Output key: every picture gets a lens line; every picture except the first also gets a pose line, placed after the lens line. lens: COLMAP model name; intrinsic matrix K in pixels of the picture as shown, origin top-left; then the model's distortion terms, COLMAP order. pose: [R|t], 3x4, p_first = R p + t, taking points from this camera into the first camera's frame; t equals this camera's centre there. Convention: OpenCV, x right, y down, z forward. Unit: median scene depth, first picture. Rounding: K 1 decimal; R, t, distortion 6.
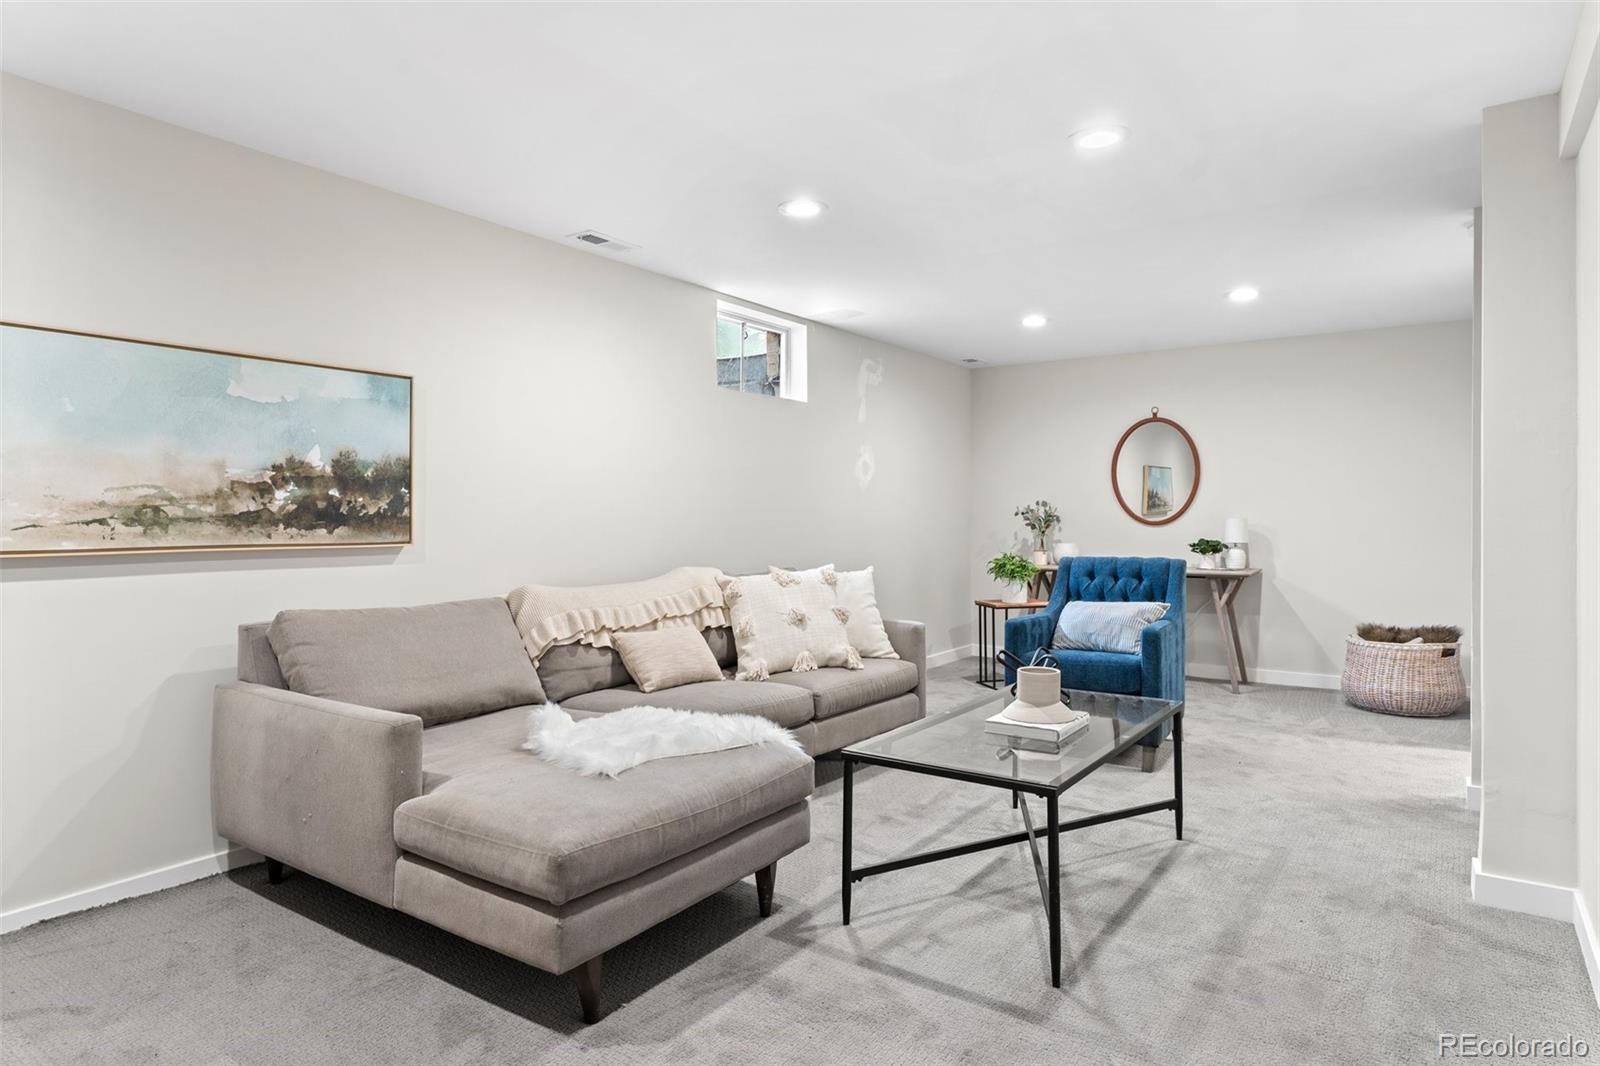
lens RADIAL K [[919.2, 0, 801.2], [0, 919.2, 508.3], [0, 0, 1]] dist [-0.002834, -0.000605]
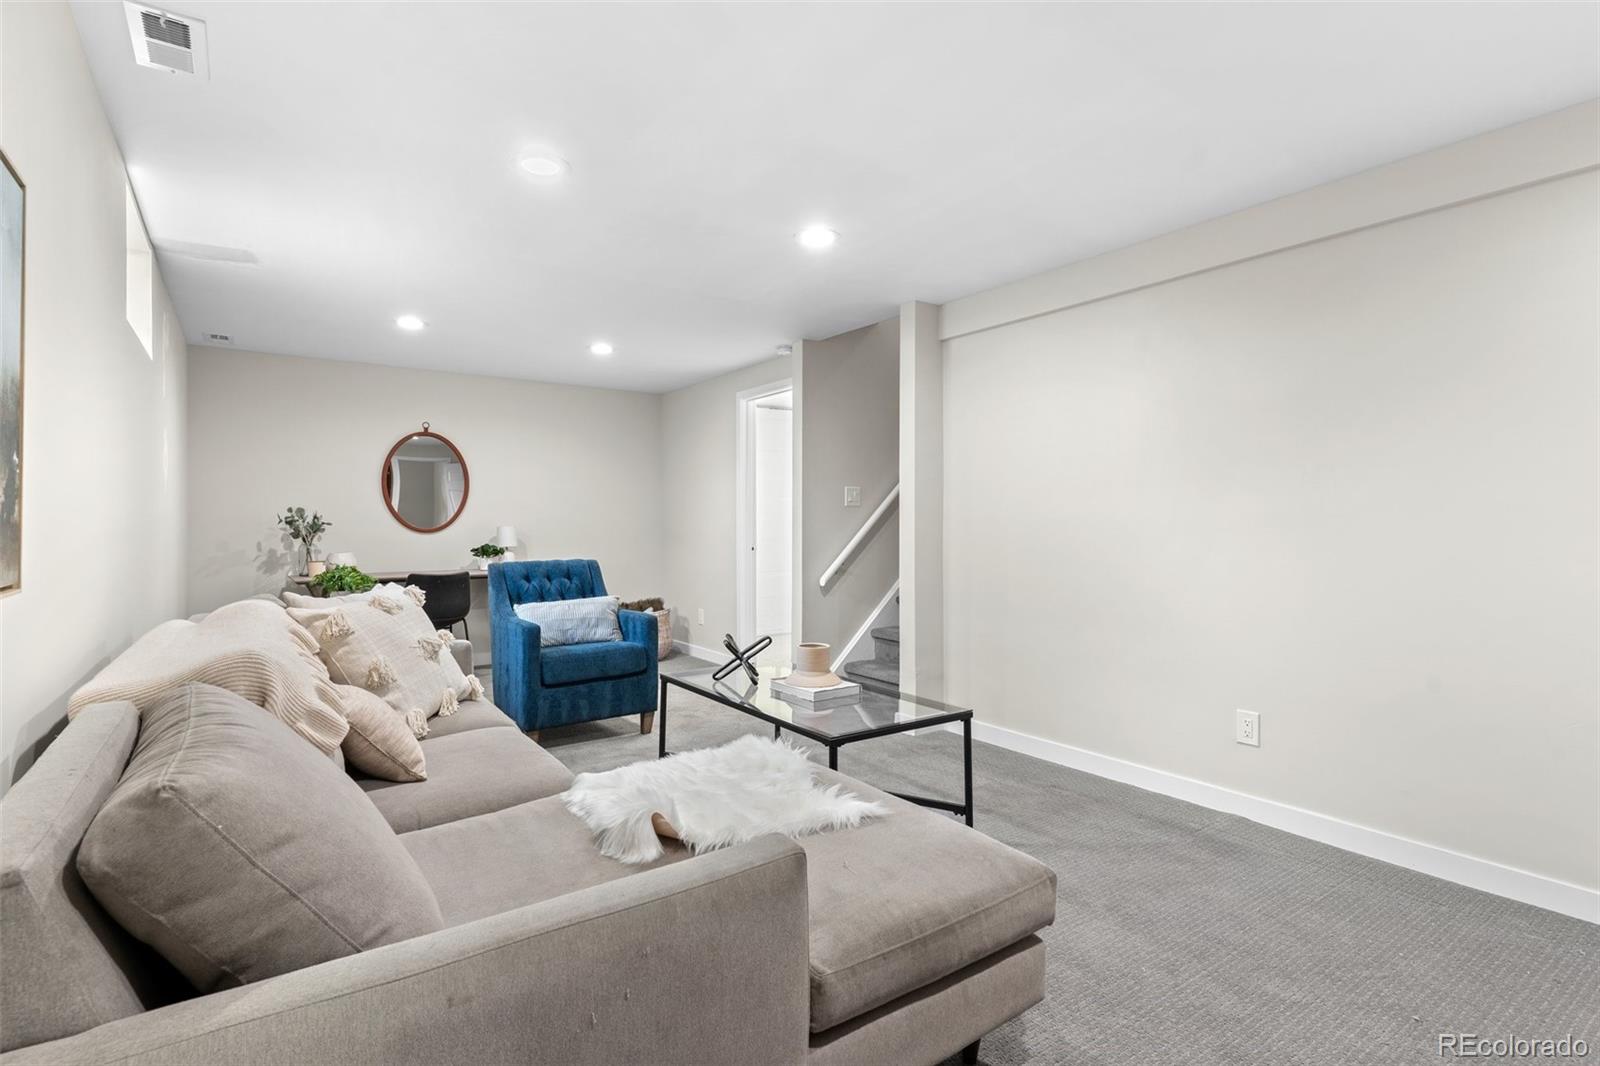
lens RADIAL K [[781.9, 0, 802.2], [0, 781.9, 514.4], [0, 0, 1]] dist [0.002490, 0.000245]
pose [[0.330333, 0.012626, 0.943780, -0.463068], [-0.007915, 0.999912, -0.010606, 0.004832], [-0.943831, -0.003967, 0.330404, 0.399046]]
